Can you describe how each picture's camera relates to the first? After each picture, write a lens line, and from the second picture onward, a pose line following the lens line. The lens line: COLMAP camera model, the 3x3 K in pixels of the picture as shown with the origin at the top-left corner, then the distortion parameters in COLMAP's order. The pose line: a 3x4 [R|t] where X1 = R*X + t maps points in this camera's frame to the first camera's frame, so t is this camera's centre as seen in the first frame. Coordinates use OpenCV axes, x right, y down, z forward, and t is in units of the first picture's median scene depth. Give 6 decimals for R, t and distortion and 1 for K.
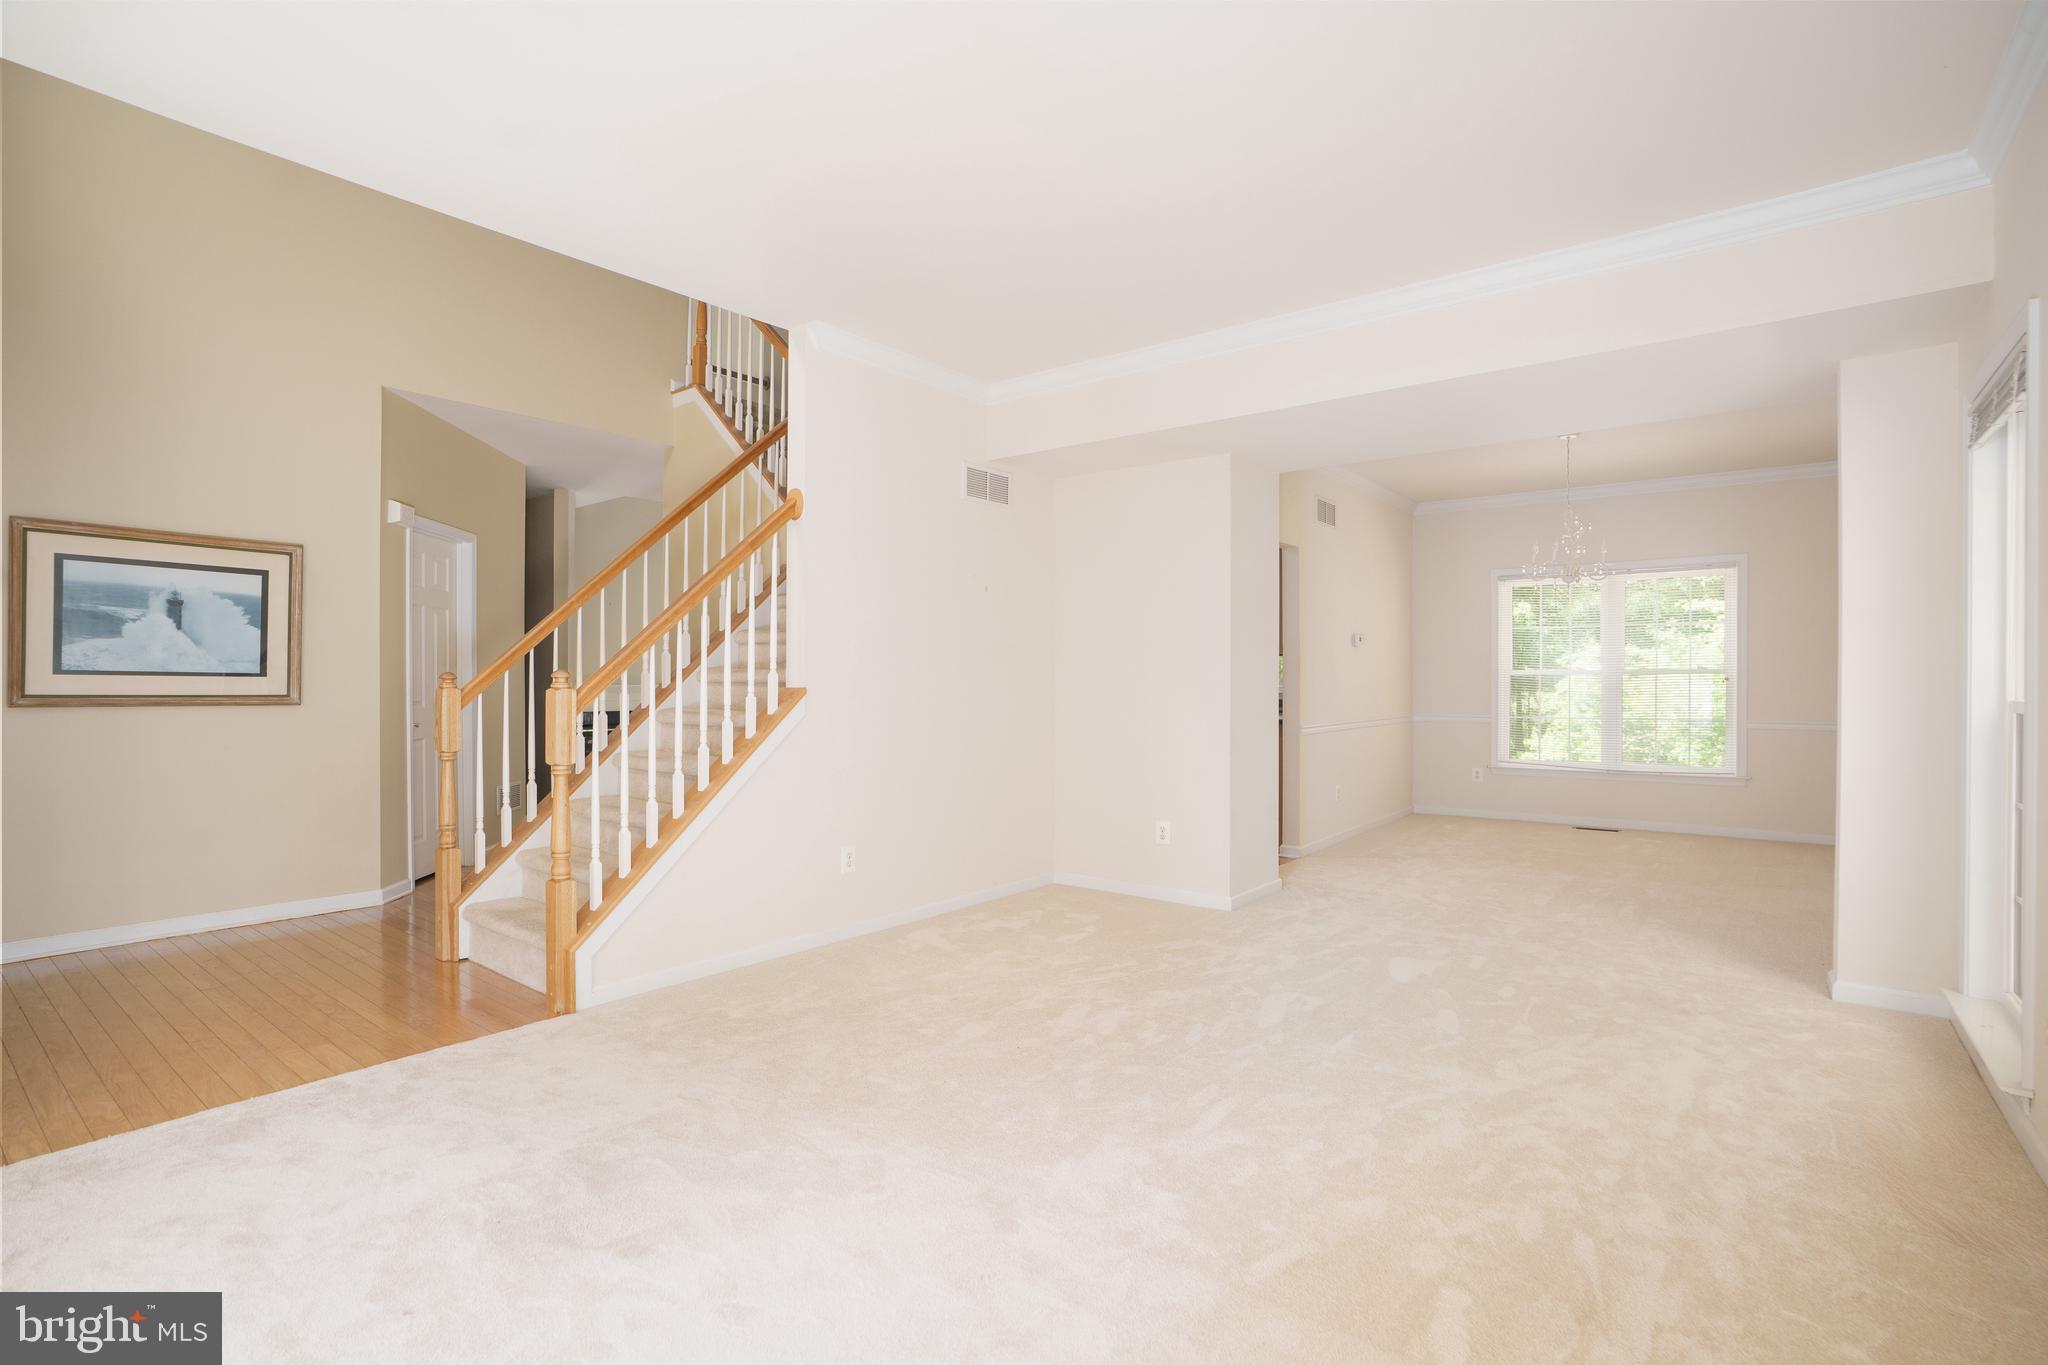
lens RADIAL K [[932.6, 0, 1019.5], [0, 932.6, 654.3], [0, 0, 1]] dist [-0.020603, 0.012030]
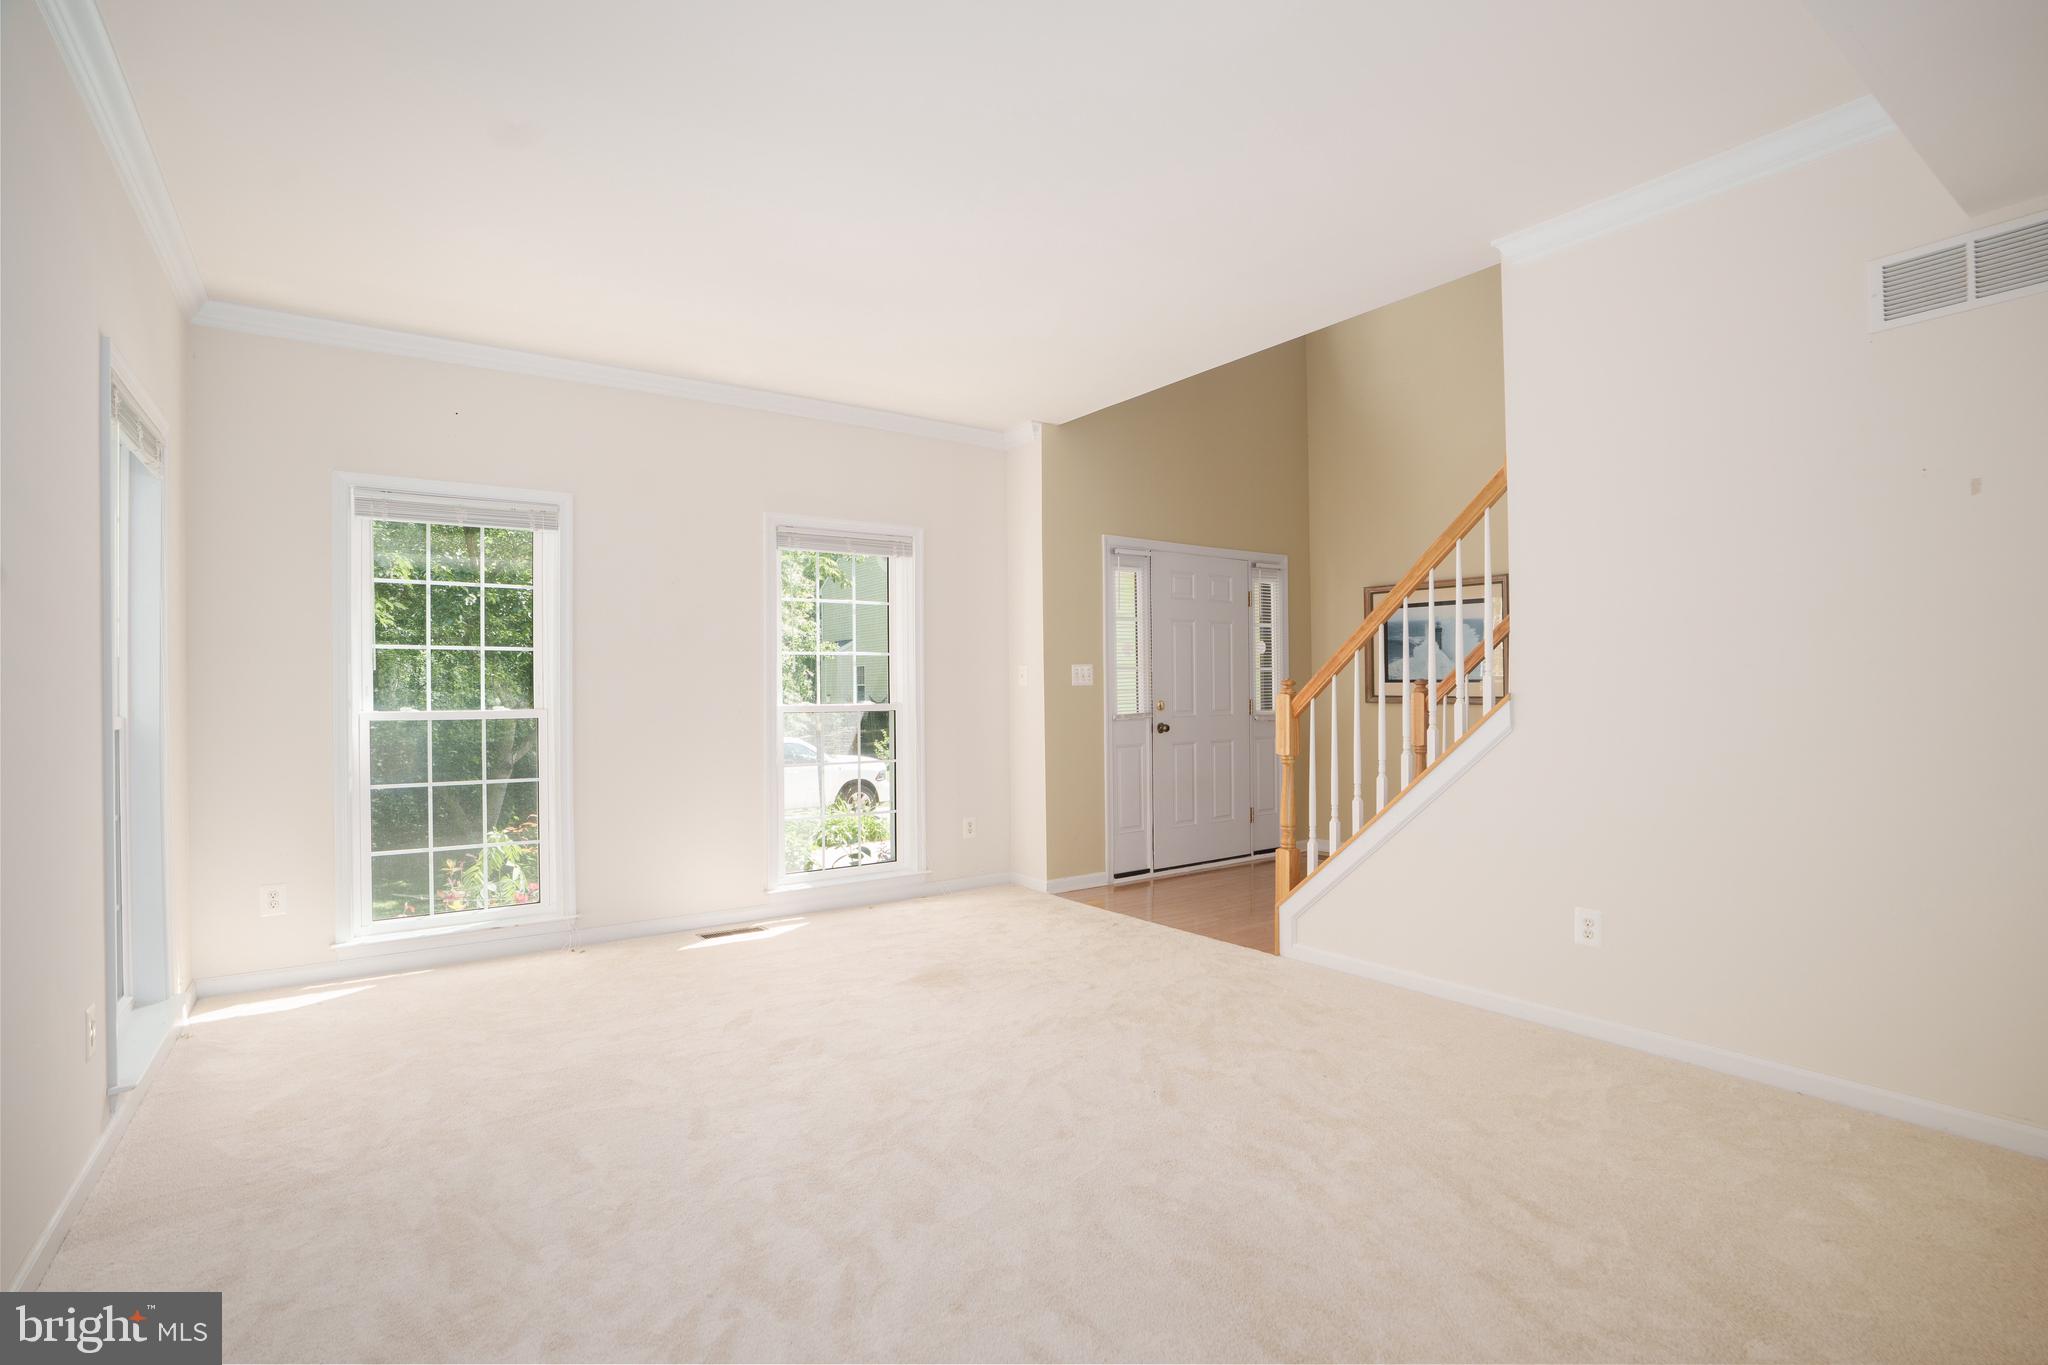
lens RADIAL K [[932.6, 0, 1019.5], [0, 932.6, 654.3], [0, 0, 1]] dist [-0.020603, 0.012030]
pose [[-0.249524, -0.029079, -0.967932, 0.877403], [0.064077, 0.996863, -0.046467, 0.009689], [0.966246, -0.073617, -0.246878, 1.016801]]
